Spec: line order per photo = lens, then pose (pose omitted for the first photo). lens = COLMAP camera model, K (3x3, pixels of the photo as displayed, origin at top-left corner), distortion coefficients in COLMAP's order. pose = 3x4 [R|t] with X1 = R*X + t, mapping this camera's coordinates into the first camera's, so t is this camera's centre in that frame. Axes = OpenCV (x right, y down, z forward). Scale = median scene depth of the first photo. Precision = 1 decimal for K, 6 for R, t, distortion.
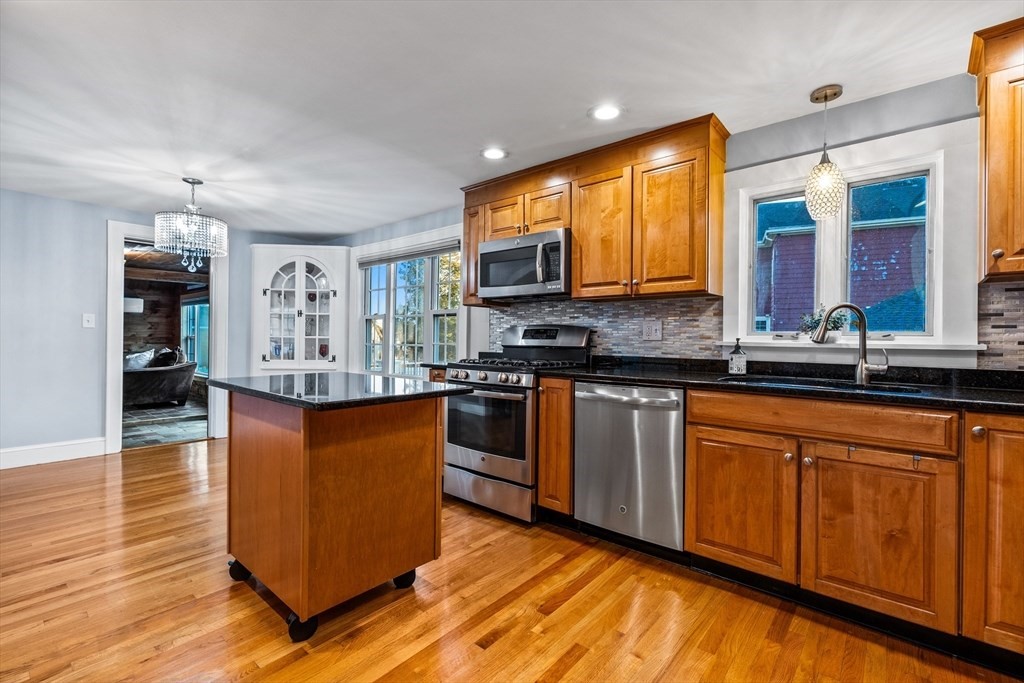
lens RADIAL K [[427.7, 0, 508.1], [0, 427.7, 342.7], [0, 0, 1]] dist [-0.001481, -0.000139]
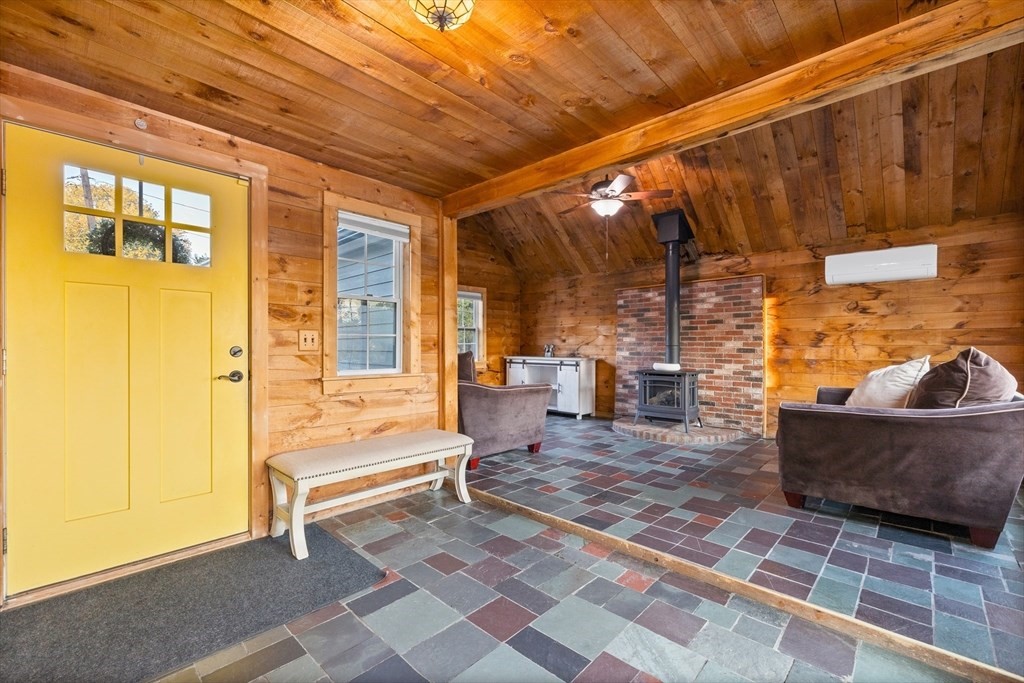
lens RADIAL K [[427.7, 0, 508.0], [0, 427.7, 346.7], [0, 0, 1]] dist [-0.001481, -0.000139]
pose [[-0.088747, -0.009682, -0.996007, -0.373175], [-0.003660, 0.999949, -0.009394, 0.010687], [0.996047, 0.002811, -0.088778, 0.597658]]
